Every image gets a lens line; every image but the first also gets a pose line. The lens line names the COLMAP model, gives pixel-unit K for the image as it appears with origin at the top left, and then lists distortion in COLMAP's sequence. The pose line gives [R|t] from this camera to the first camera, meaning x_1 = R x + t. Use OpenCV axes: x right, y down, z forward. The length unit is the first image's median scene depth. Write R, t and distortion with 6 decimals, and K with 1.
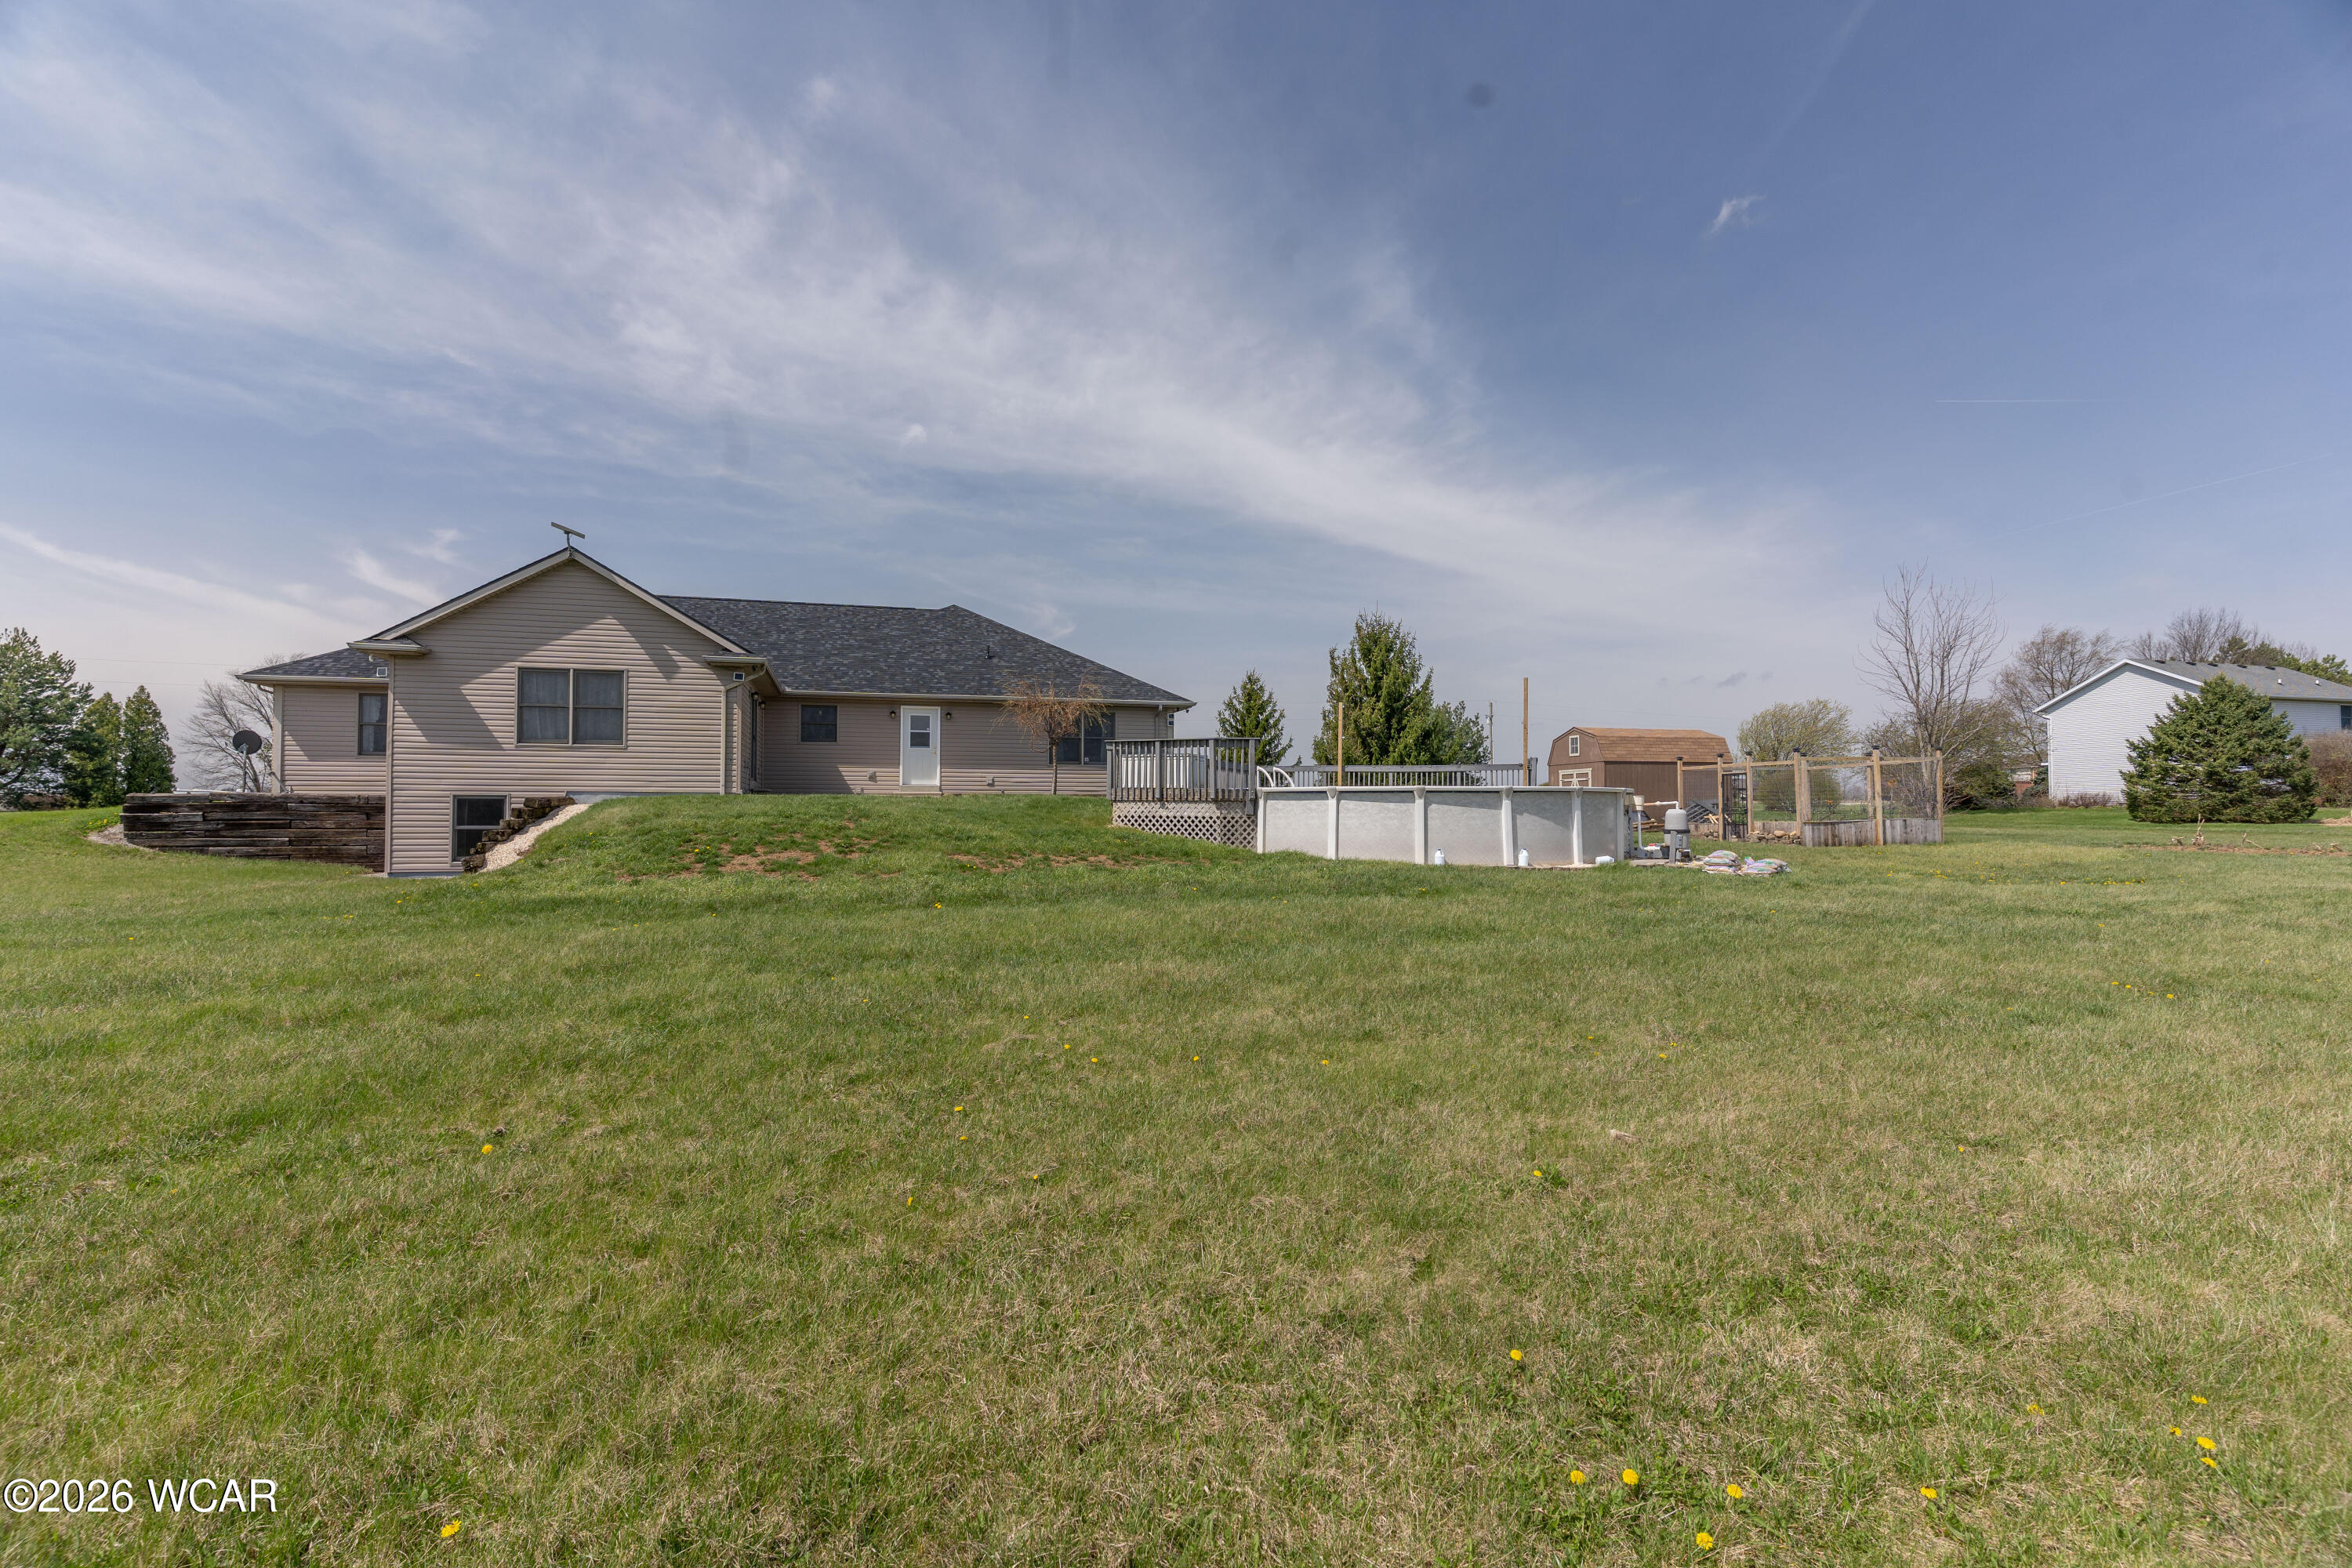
lens RADIAL K [[1129.7, 0, 1175.1], [0, 1129.7, 780.6], [0, 0, 1]] dist [-0.004462, -0.001443]
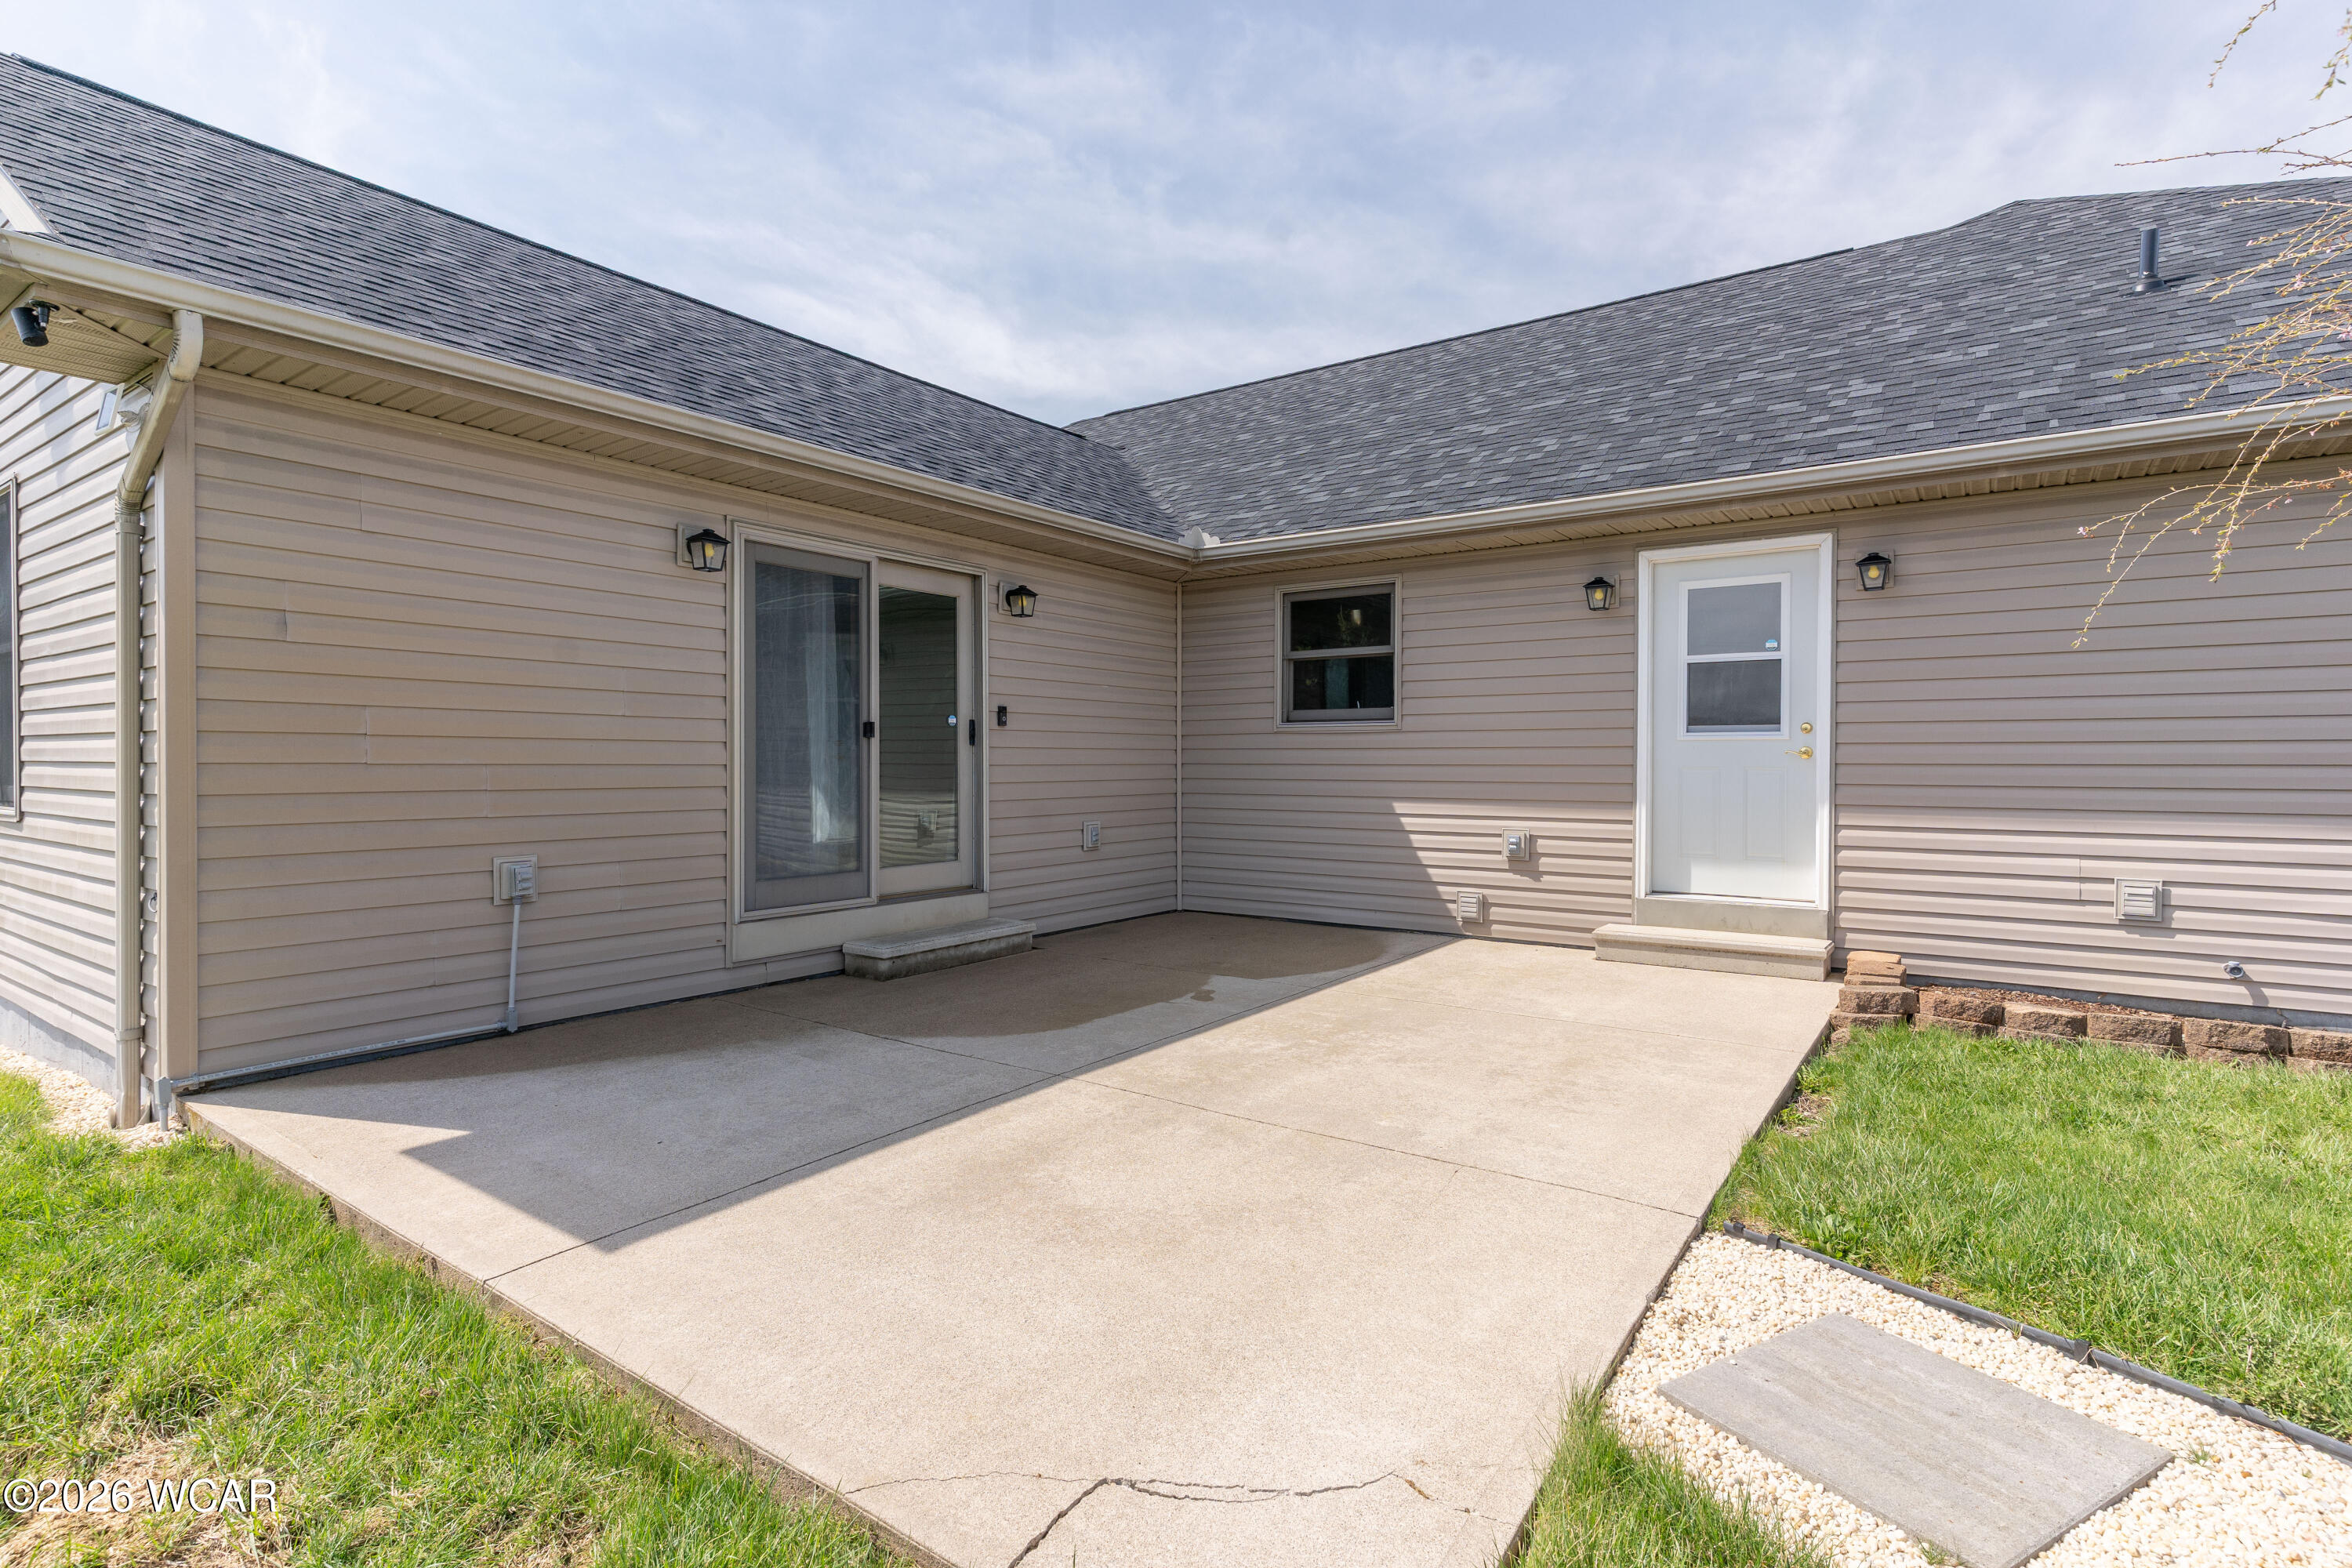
lens RADIAL K [[1129.7, 0, 1174.0], [0, 1129.7, 778.1], [0, 0, 1]] dist [-0.004462, -0.001443]
pose [[0.629470, 0.004916, -0.777009, -0.122374], [0.002355, 0.999963, 0.008234, -0.021787], [0.777021, -0.007013, 0.629436, 0.775424]]
